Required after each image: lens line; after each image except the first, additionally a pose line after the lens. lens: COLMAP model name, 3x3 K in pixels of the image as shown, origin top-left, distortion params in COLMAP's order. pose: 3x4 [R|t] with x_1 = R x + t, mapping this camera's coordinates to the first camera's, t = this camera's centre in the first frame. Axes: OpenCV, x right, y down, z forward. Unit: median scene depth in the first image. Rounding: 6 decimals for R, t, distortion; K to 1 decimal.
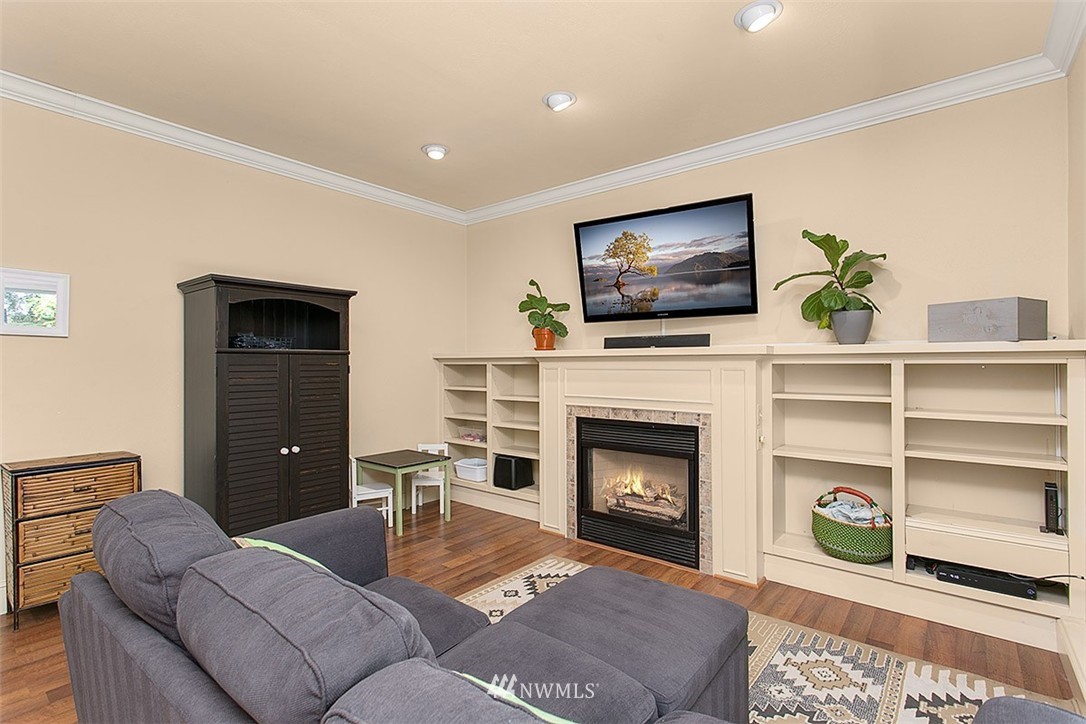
lens RADIAL K [[524.0, 0, 543.8], [0, 524.0, 354.4], [0, 0, 1]] dist [-0.002005, -0.000114]
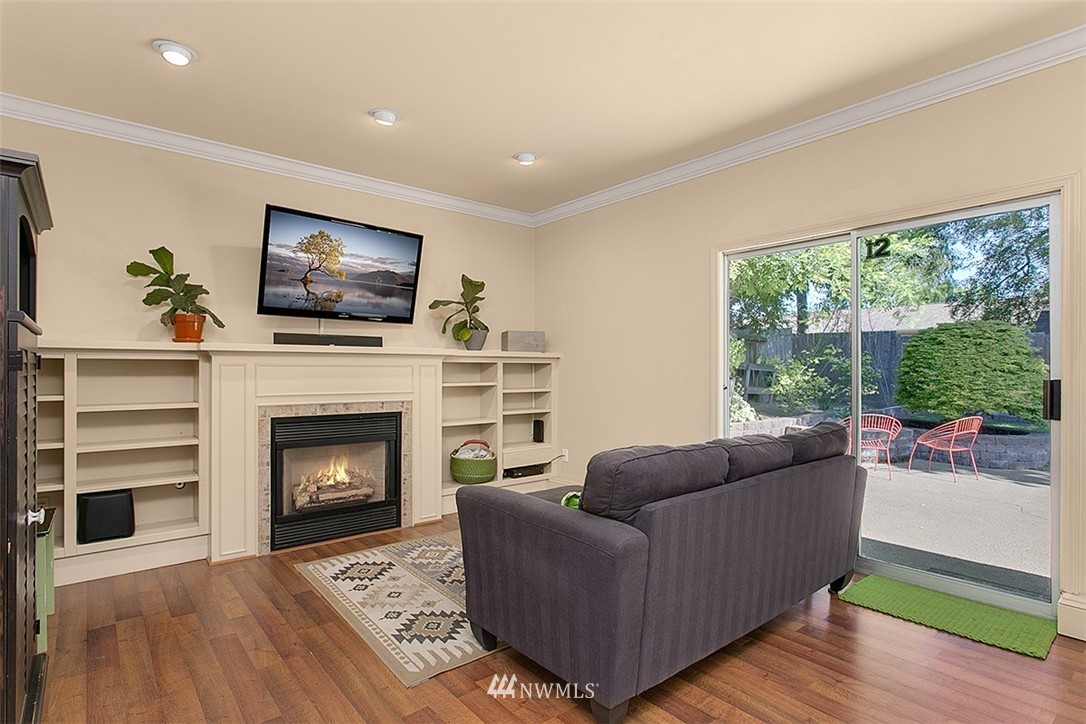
lens RADIAL K [[547.3, 0, 577.3], [0, 547.3, 354.9], [0, 0, 1]] dist [0.001546, -0.000337]
pose [[0.153419, 0.026161, 0.987815, -0.838917], [-0.021054, 0.999509, -0.023200, 0.021674], [-0.987937, -0.017238, 0.153895, 0.350265]]
